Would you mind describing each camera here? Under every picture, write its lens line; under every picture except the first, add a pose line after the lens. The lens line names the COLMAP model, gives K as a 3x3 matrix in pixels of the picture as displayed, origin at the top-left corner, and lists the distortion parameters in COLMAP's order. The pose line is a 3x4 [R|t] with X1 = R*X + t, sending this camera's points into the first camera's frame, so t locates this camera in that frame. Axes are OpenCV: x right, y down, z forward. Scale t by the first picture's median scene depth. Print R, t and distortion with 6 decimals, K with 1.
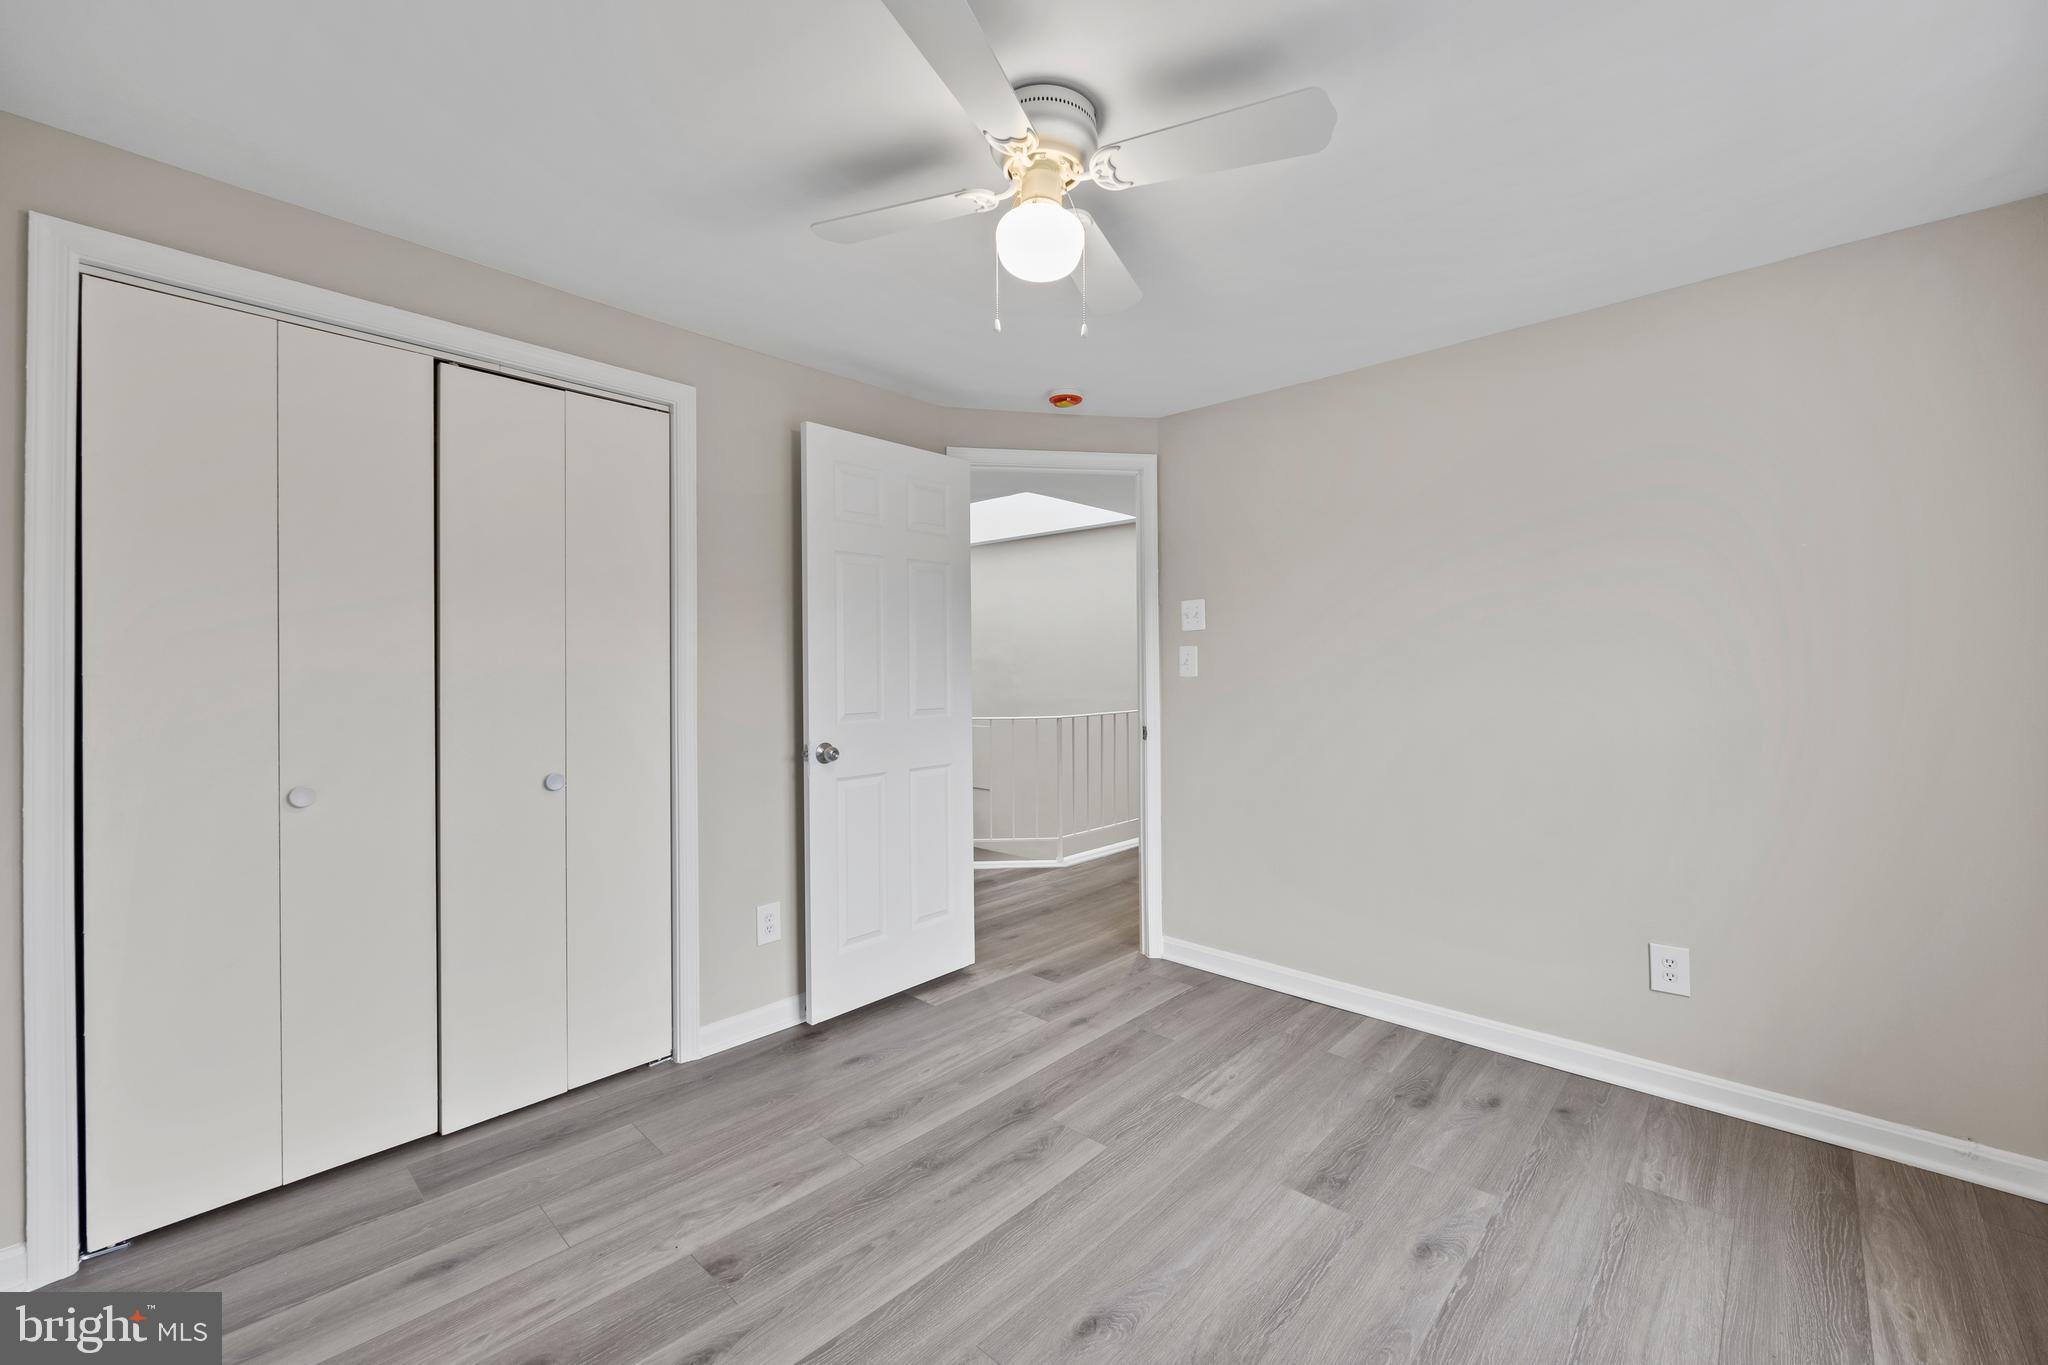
lens RADIAL K [[820.9, 0, 1029.5], [0, 820.9, 680.7], [0, 0, 1]] dist [-0.004449, -0.000063]
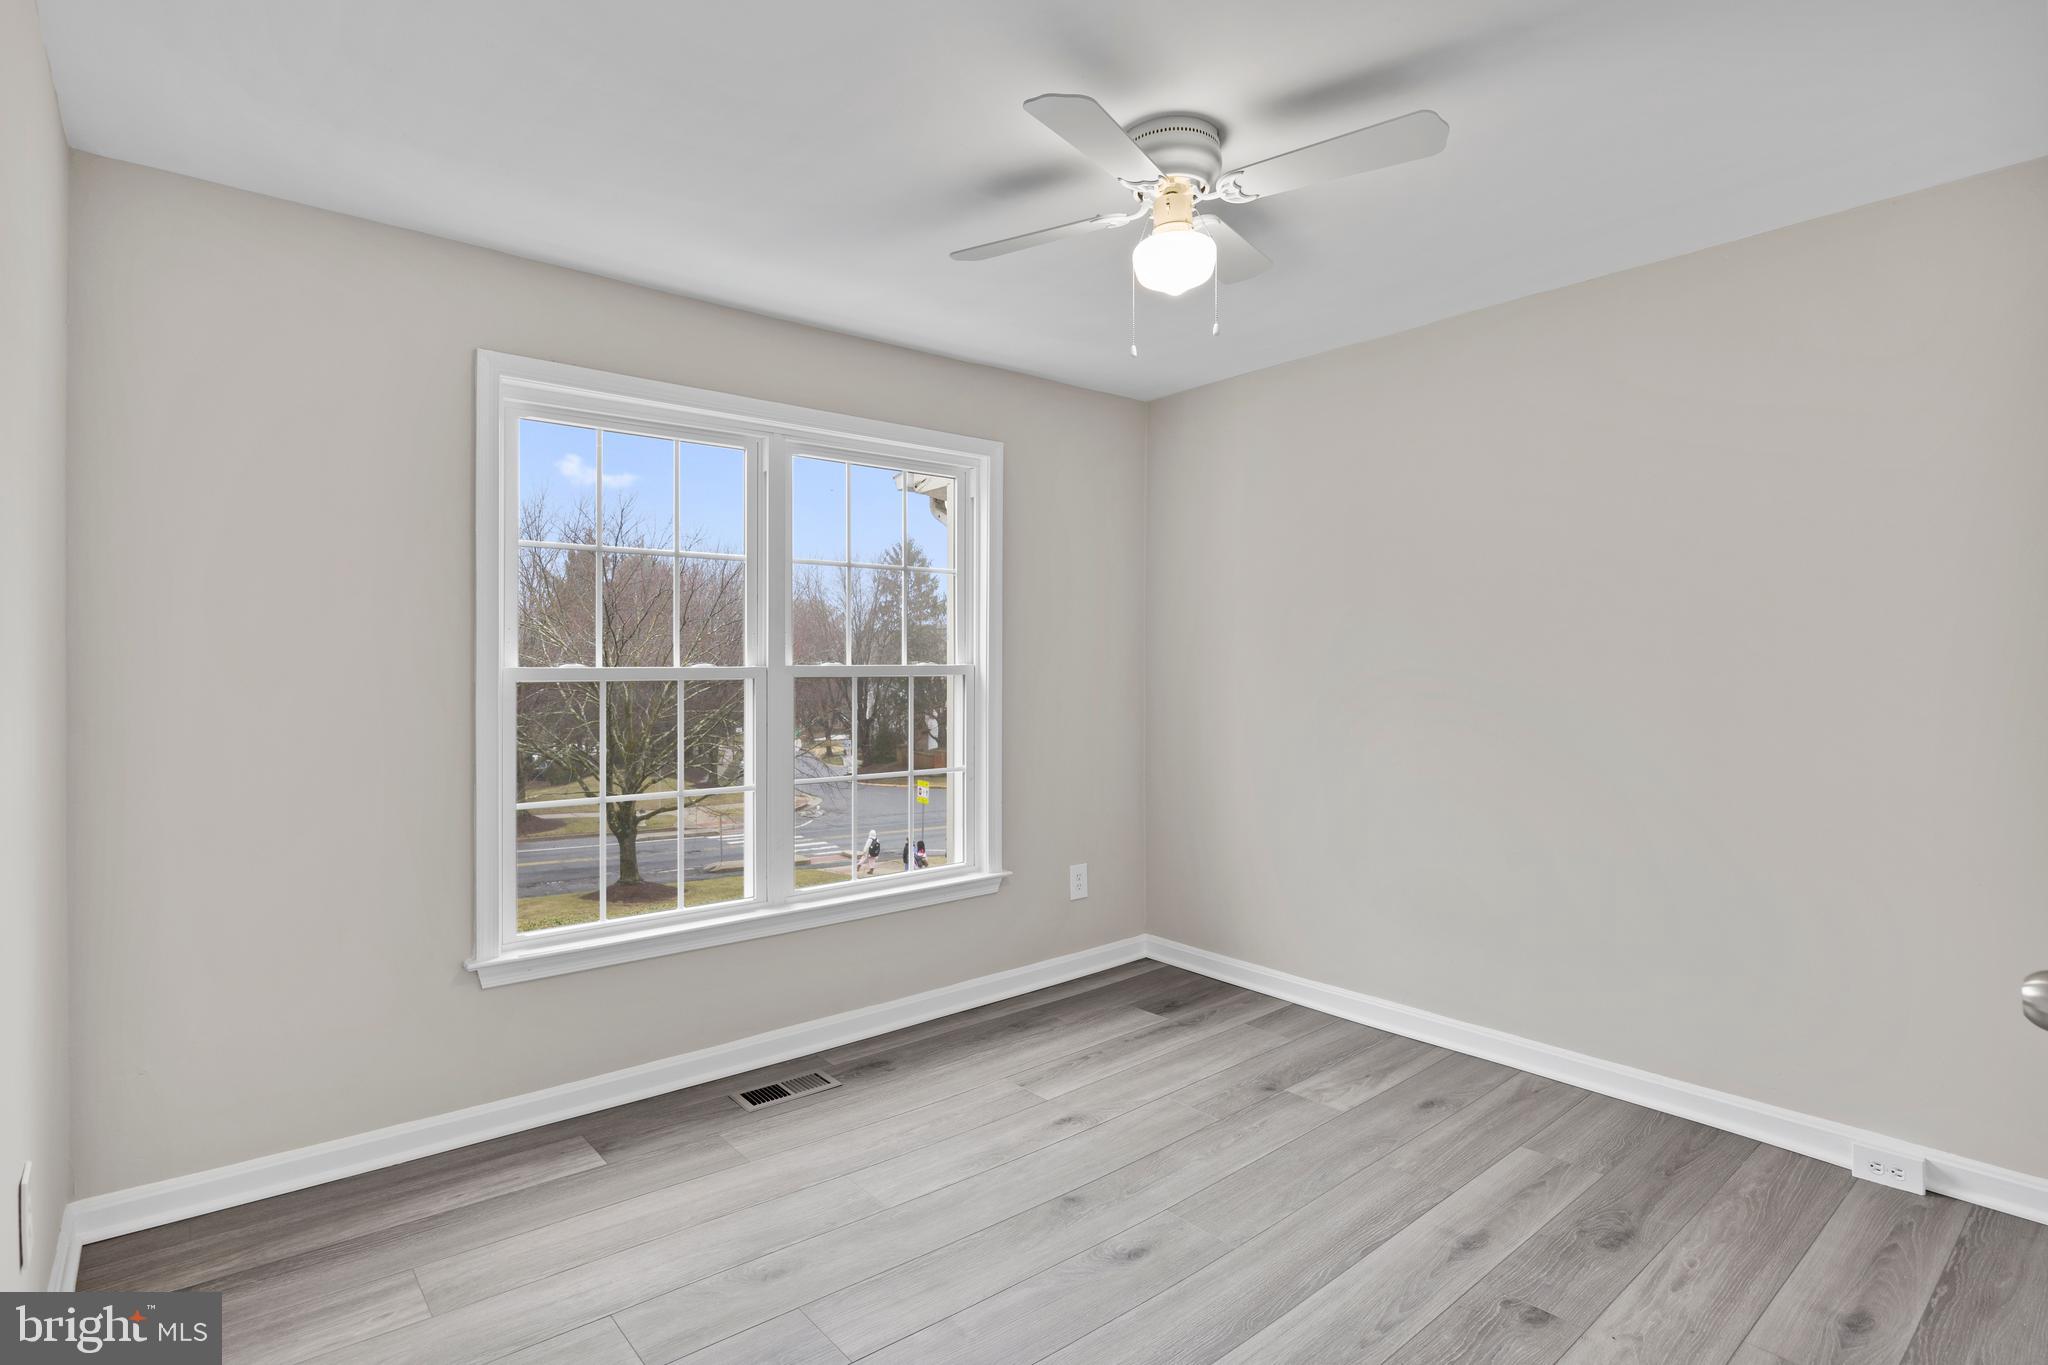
lens RADIAL K [[1022.7, 0, 1035.3], [0, 1022.7, 678.4], [0, 0, 1]] dist [-0.016597, 0.000502]
pose [[-0.993805, 0.006799, 0.110931, 0.043564], [0.009657, 0.999635, 0.025248, -0.022827], [-0.110719, 0.026163, -0.993507, 2.099510]]
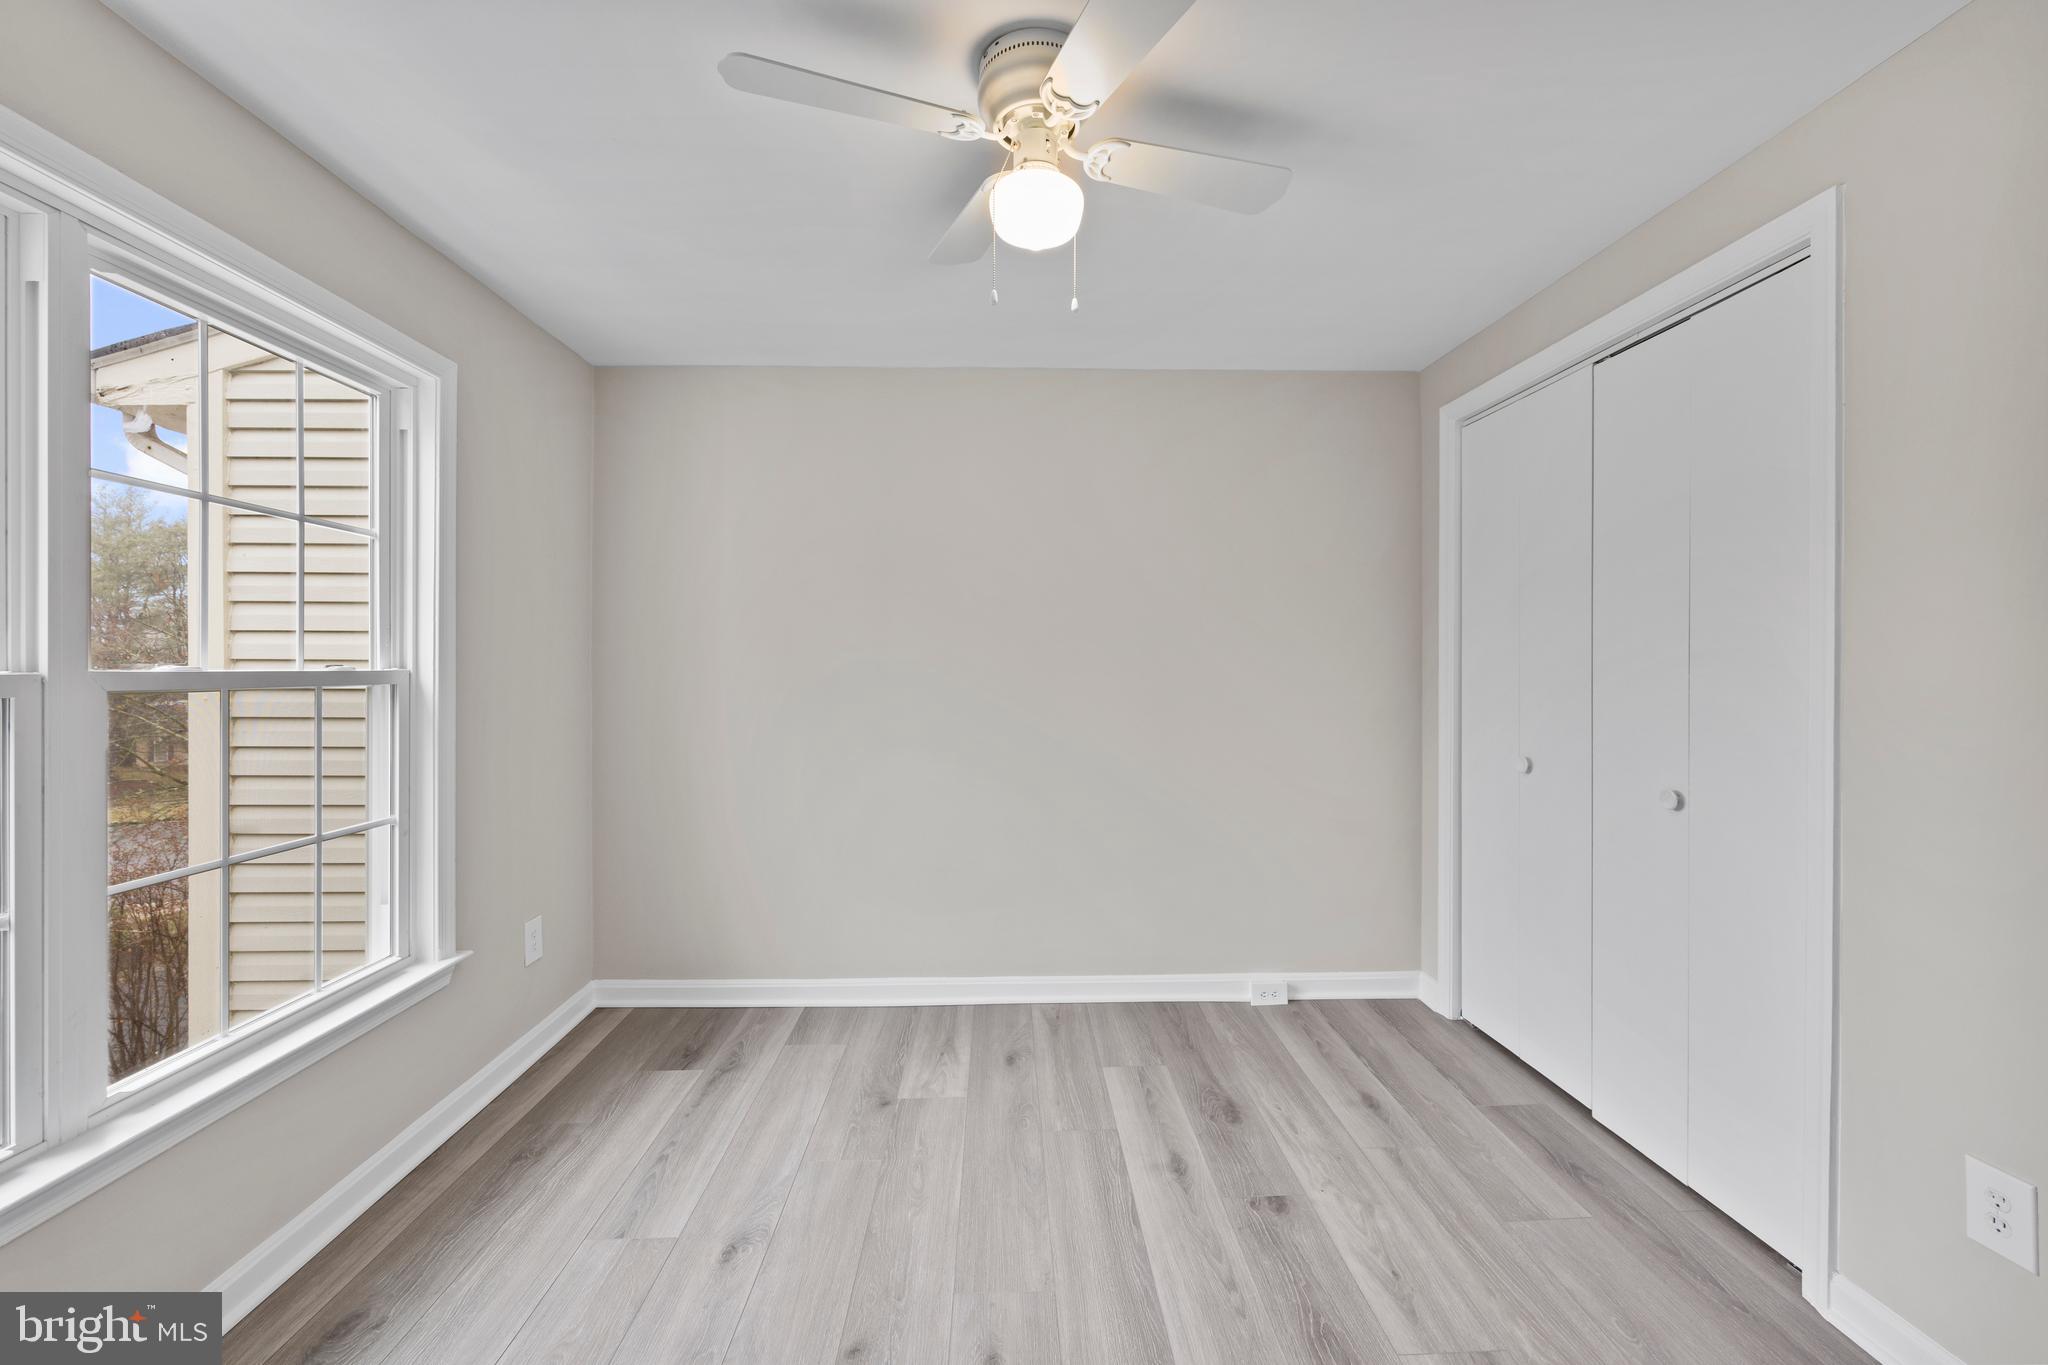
lens RADIAL K [[820.9, 0, 1029.5], [0, 820.9, 680.7], [0, 0, 1]] dist [-0.004449, -0.000063]
pose [[-0.701297, 0.016560, -0.712677, 0.619052], [-0.004898, 0.999595, 0.028046, -0.020909], [0.712852, 0.023159, -0.700932, 1.482628]]
